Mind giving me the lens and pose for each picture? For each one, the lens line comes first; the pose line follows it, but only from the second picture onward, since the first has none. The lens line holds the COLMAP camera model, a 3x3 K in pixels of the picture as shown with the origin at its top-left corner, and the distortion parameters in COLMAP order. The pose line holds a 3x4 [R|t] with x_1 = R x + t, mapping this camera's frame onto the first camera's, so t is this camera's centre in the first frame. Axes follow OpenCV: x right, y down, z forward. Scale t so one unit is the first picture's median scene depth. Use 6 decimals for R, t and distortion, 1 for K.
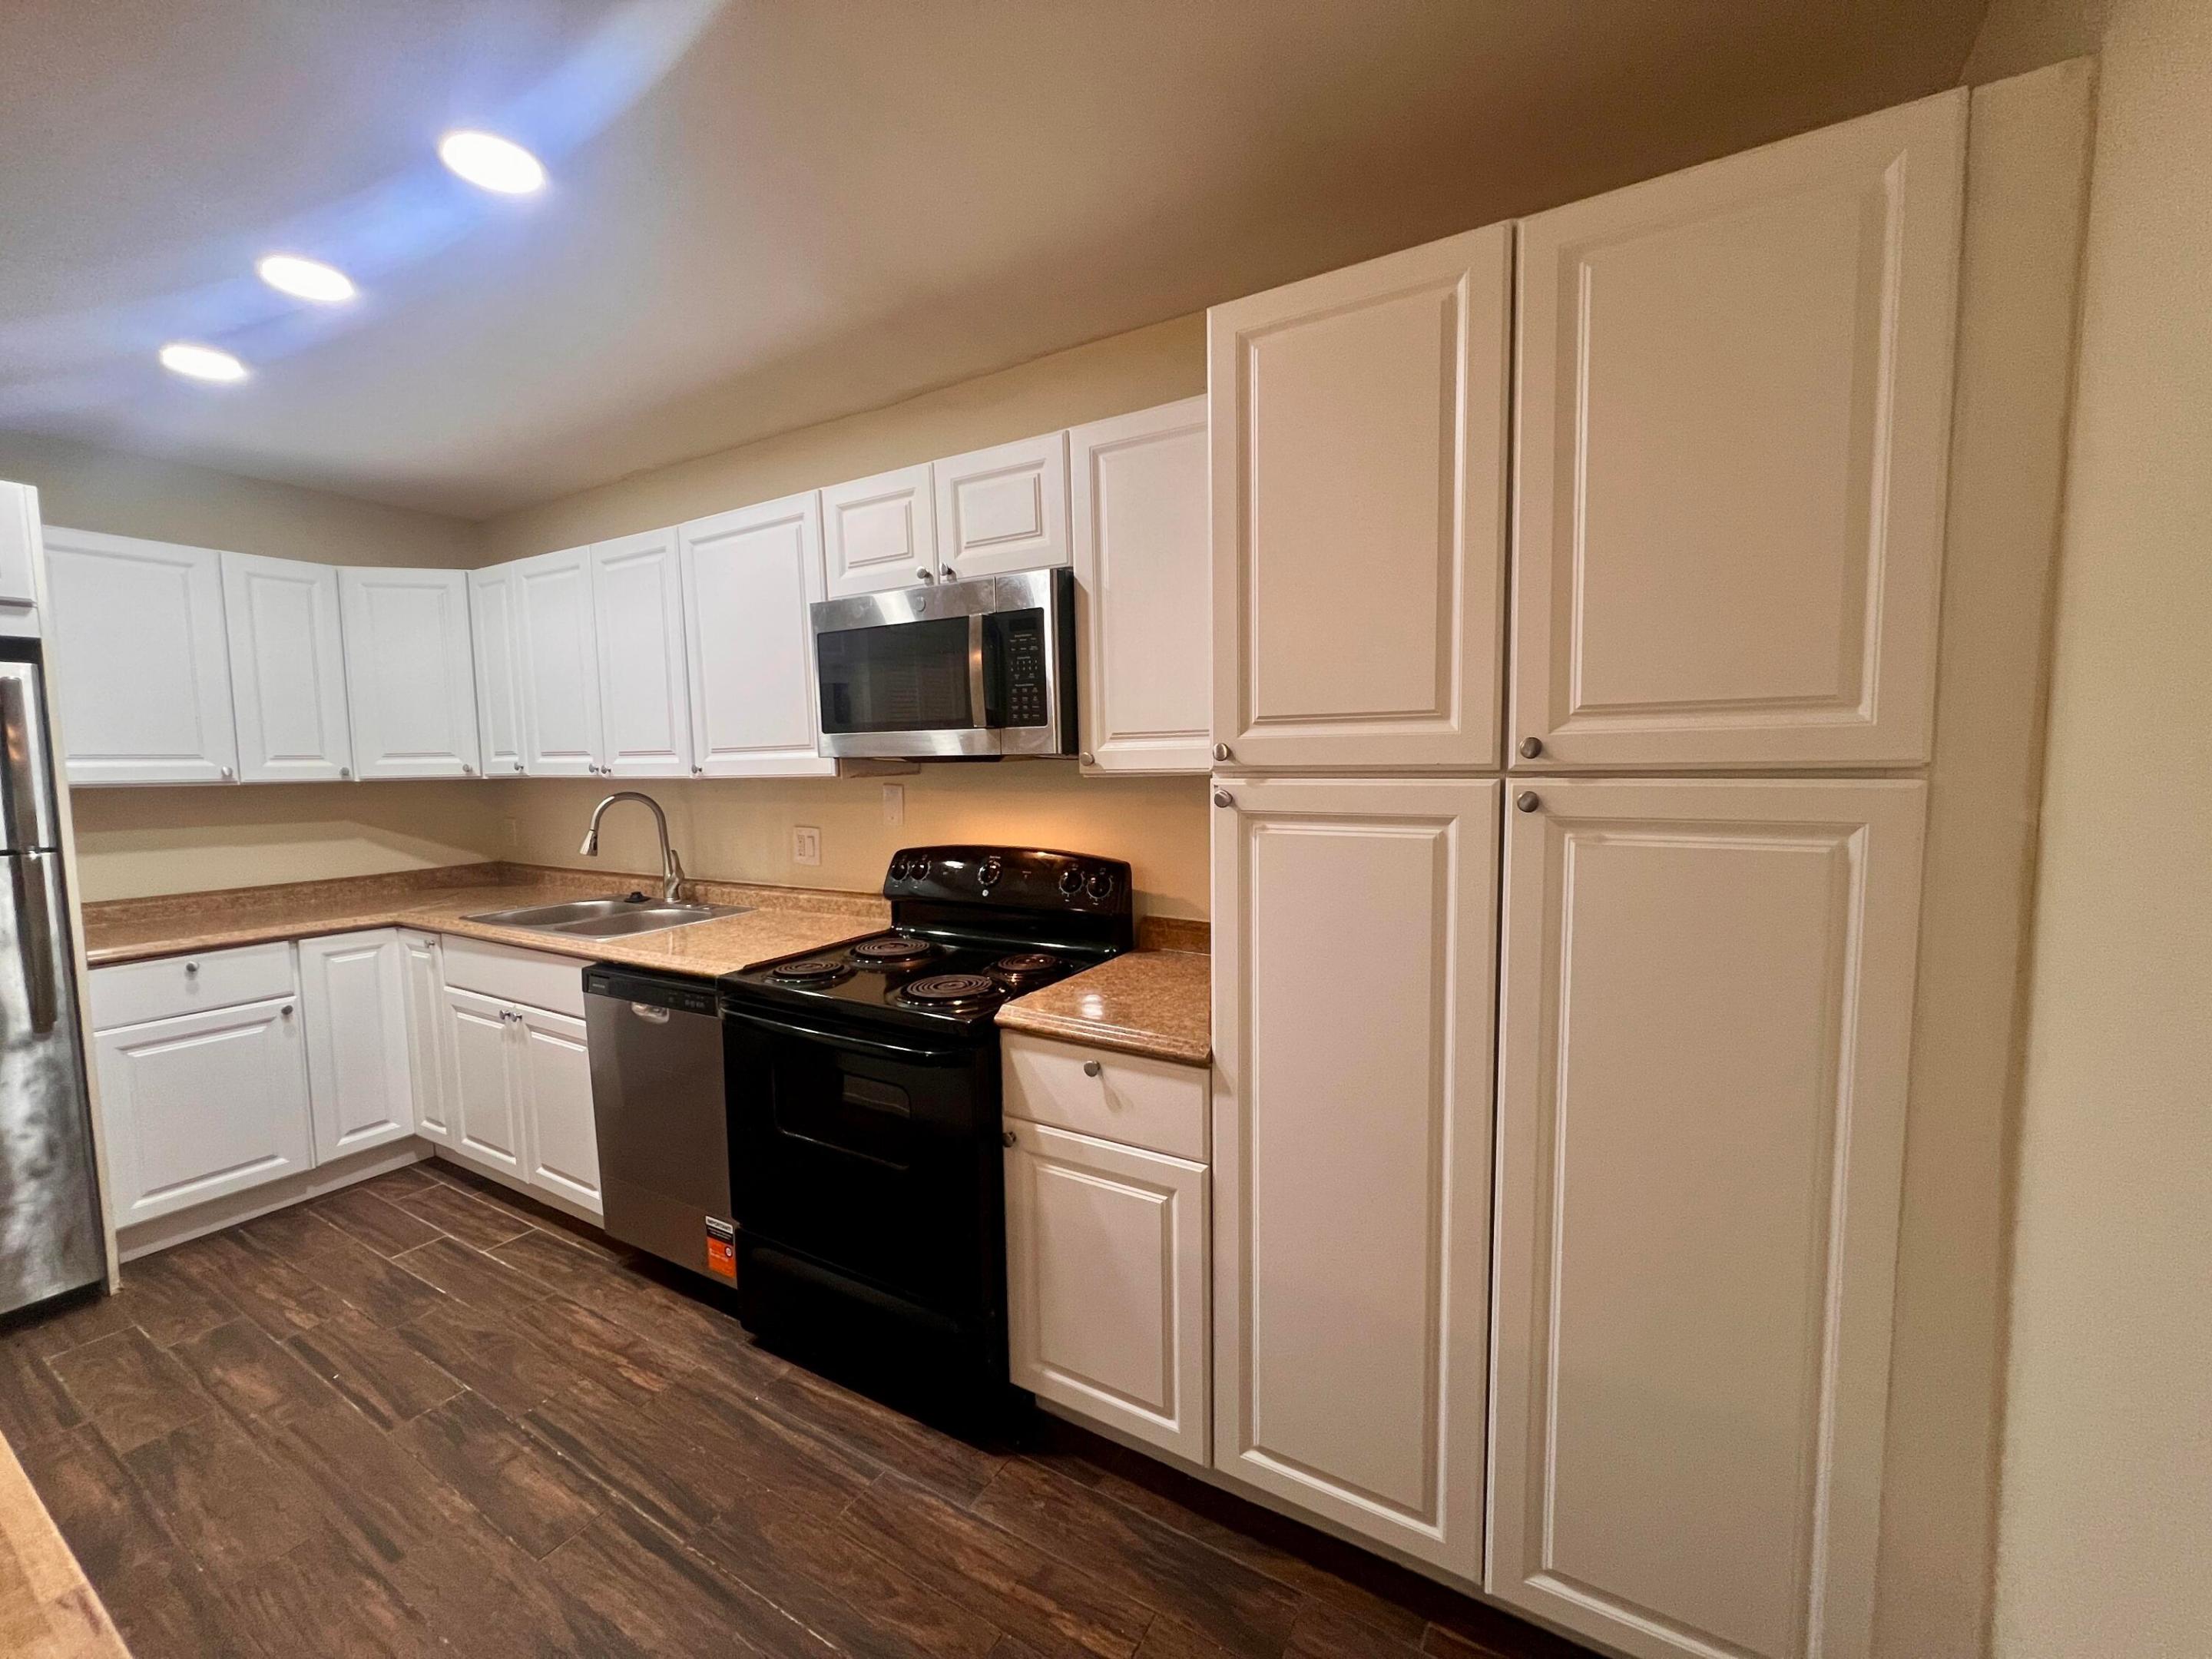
lens RADIAL K [[881.0, 0, 1112.3], [0, 881.0, 838.8], [0, 0, 1]] dist [0.000577, -0.000322]
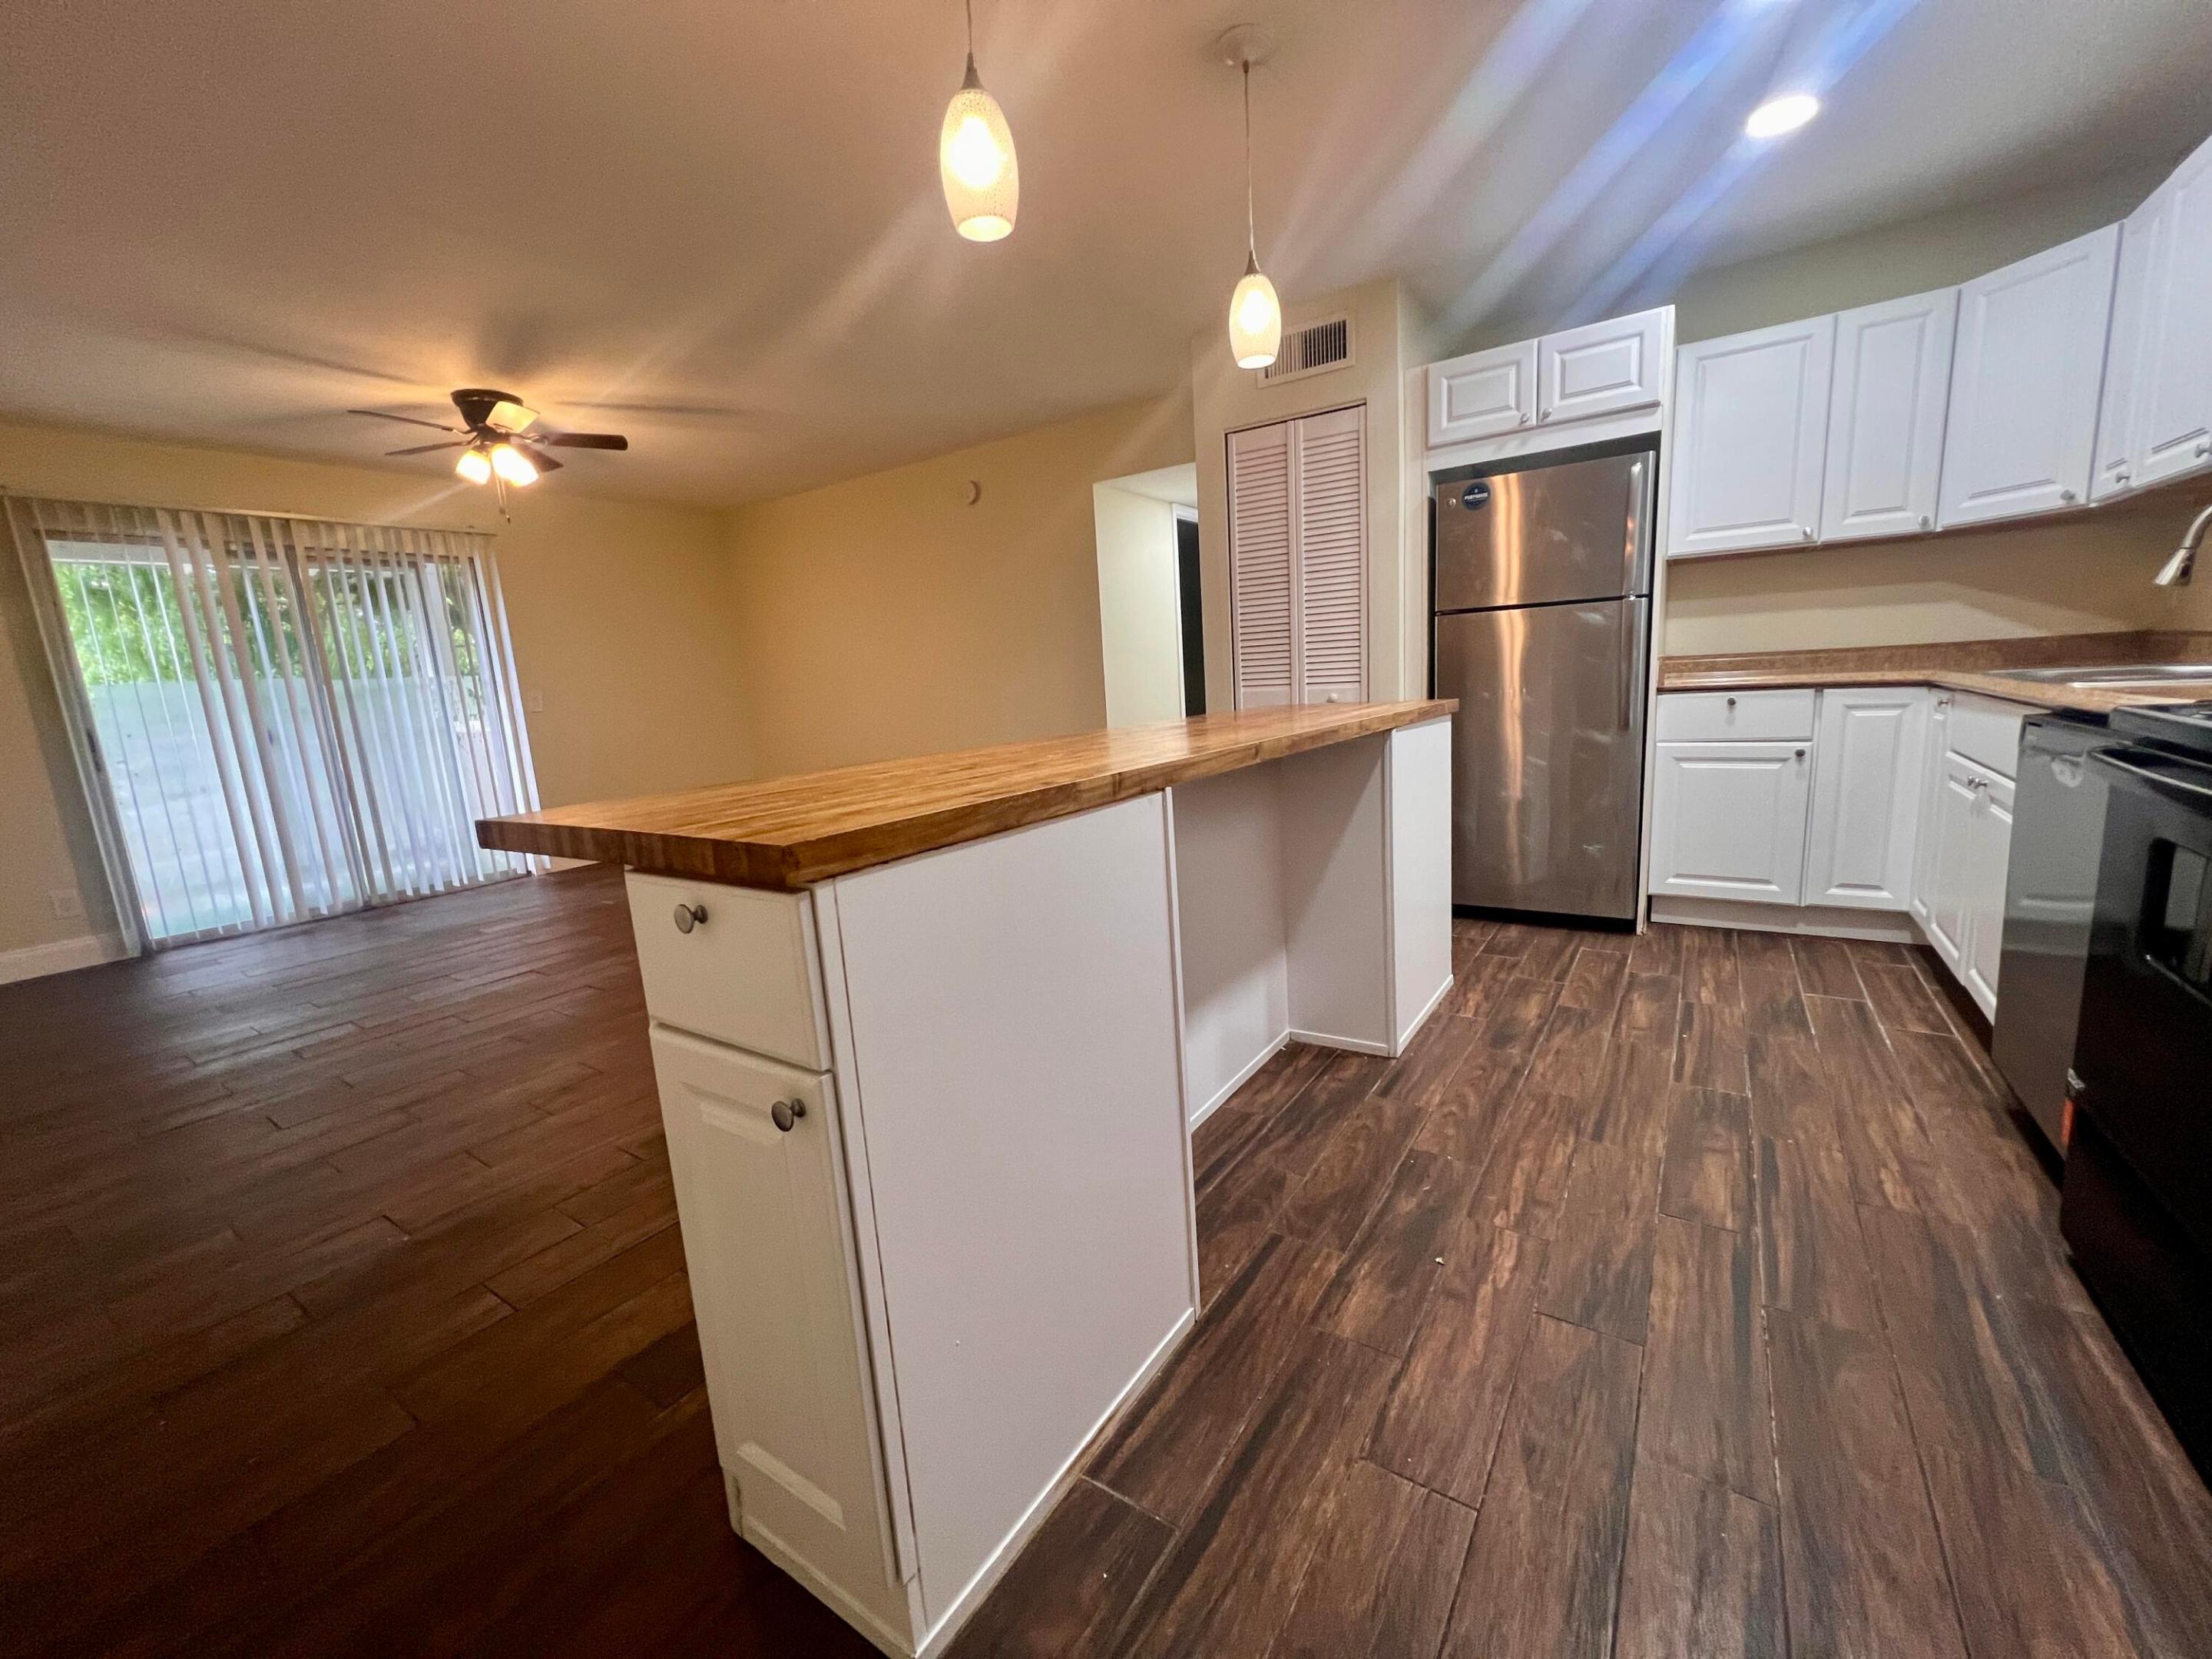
lens RADIAL K [[881.0, 0, 1109.6], [0, 881.0, 832.3], [0, 0, 1]] dist [0.000577, -0.000322]
pose [[-0.070312, 0.184543, -0.980306, 0.241737], [-0.030513, 0.981881, 0.187027, 0.137057], [0.997058, 0.043063, -0.063407, 0.275815]]
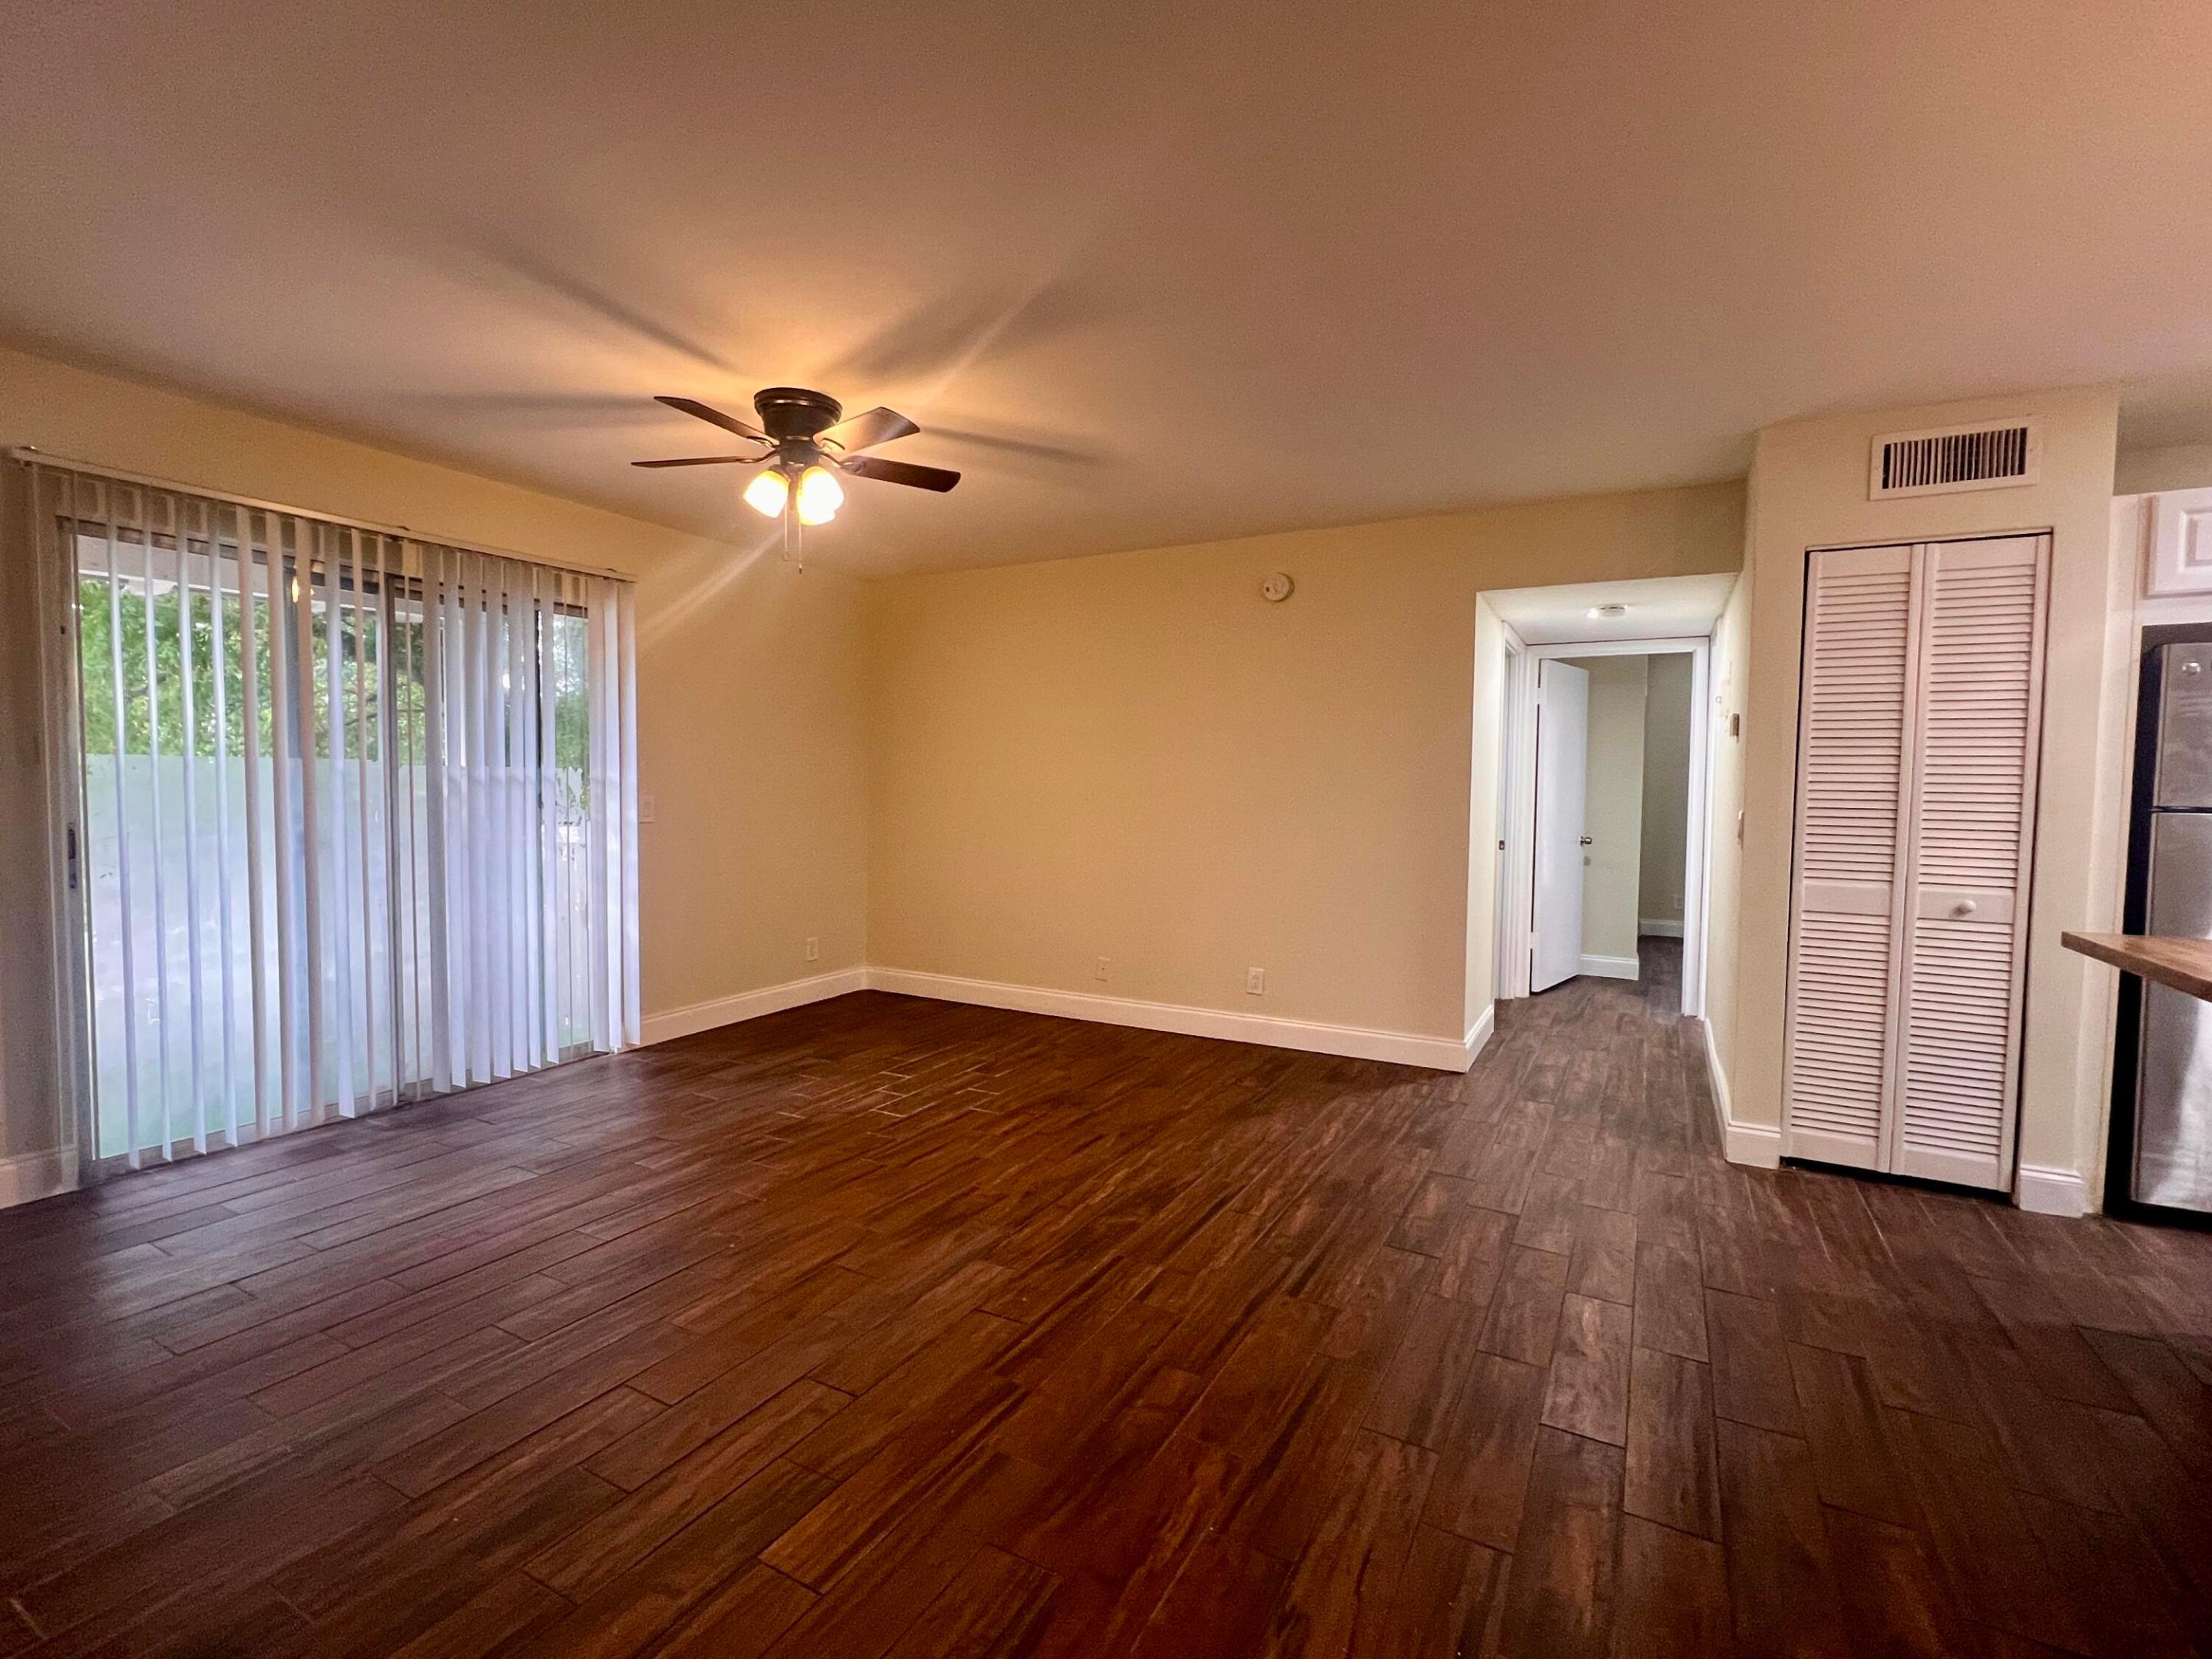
lens RADIAL K [[999.8, 0, 1104.0], [0, 999.8, 828.4], [0, 0, 1]] dist [0.000748, 0.000268]
pose [[0.018007, 0.051456, -0.998513, -0.098382], [-0.103857, 0.993369, 0.049318, 0.134424], [0.994429, 0.102815, 0.023232, -0.647923]]
